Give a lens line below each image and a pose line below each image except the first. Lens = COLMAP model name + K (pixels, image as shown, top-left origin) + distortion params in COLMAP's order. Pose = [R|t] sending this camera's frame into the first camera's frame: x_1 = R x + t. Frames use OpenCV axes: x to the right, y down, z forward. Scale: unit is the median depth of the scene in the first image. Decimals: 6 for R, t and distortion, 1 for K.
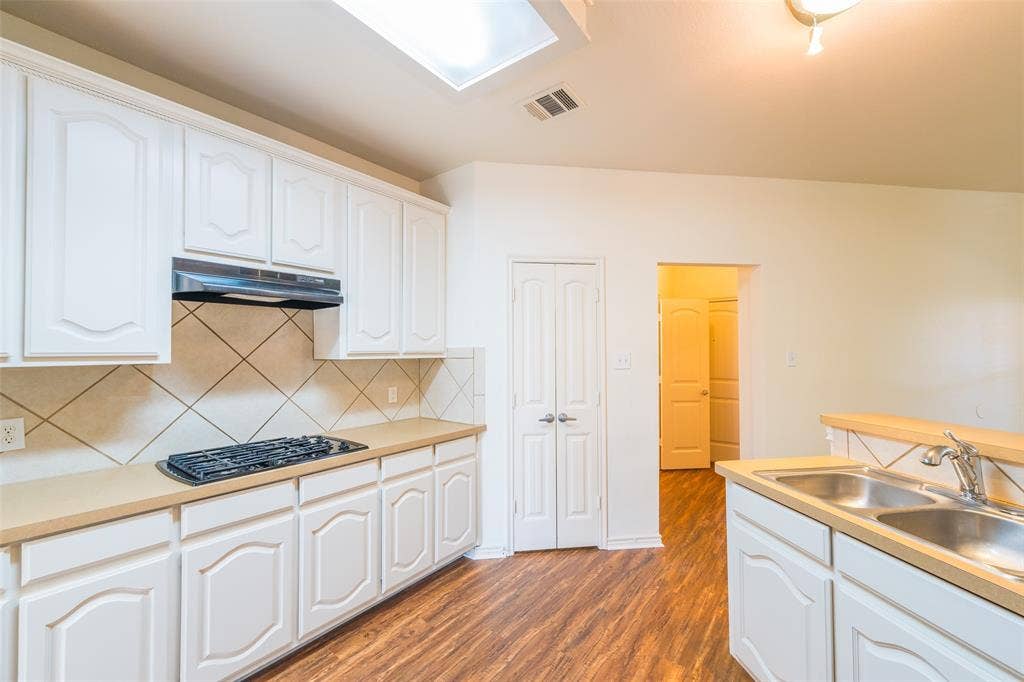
lens RADIAL K [[410.6, 0, 512.4], [0, 410.6, 344.1], [0, 0, 1]] dist [0.000243, 0.000017]
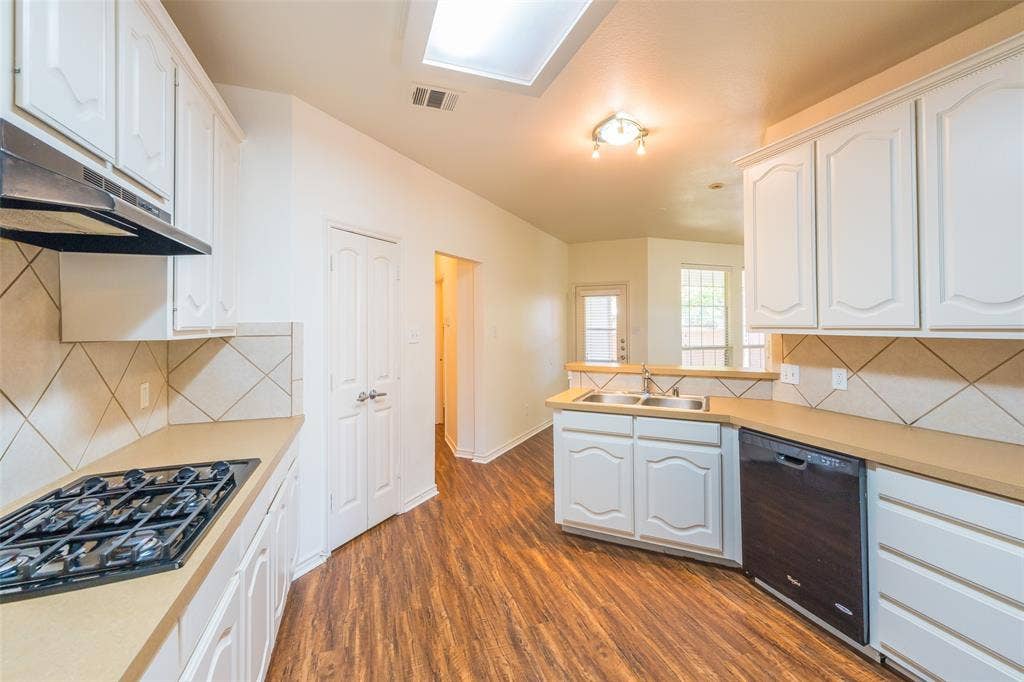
lens RADIAL K [[422.1, 0, 516.3], [0, 422.1, 320.3], [0, 0, 1]] dist [-0.000315, 0.000072]
pose [[0.548904, 0.009873, 0.835827, -0.642613], [-0.012107, 0.999919, -0.003860, 0.002582], [-0.835798, -0.008001, 0.548979, 0.193238]]
